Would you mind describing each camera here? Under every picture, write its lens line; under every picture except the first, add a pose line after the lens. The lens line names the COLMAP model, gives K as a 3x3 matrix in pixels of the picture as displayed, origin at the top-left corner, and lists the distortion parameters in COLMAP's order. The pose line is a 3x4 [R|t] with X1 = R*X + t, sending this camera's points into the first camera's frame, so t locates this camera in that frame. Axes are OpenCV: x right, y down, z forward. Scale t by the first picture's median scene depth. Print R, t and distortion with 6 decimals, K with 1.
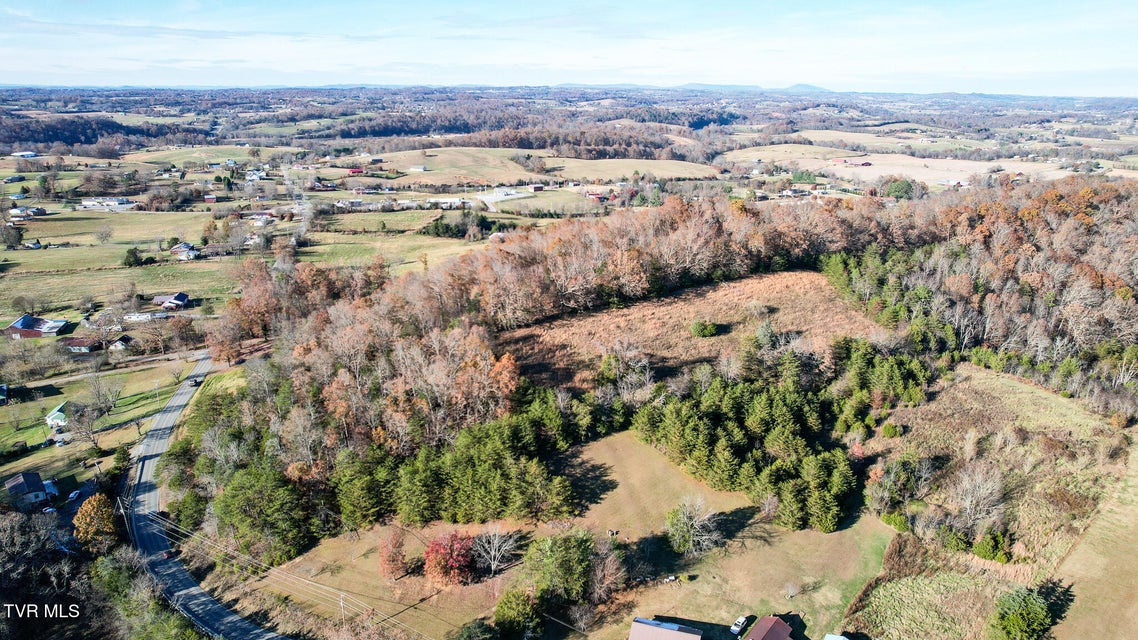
lens RADIAL K [[726.9, 0, 563.5], [0, 726.9, 320.1], [0, 0, 1]] dist [-0.077944, 0.071275]
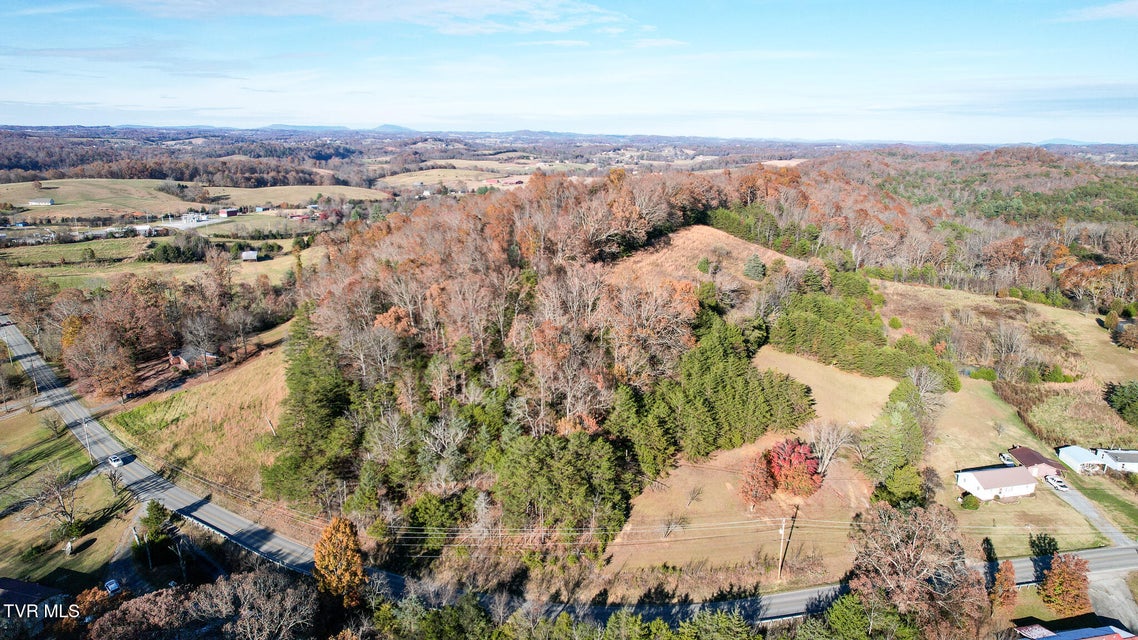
lens RADIAL K [[726.9, 0, 564.9], [0, 726.9, 317.3], [0, 0, 1]] dist [-0.077944, 0.071275]
pose [[0.856110, -0.122970, 0.501950, -0.539229], [0.151548, 0.988315, -0.016355, 0.074097], [-0.494074, 0.090071, 0.864742, 0.223394]]
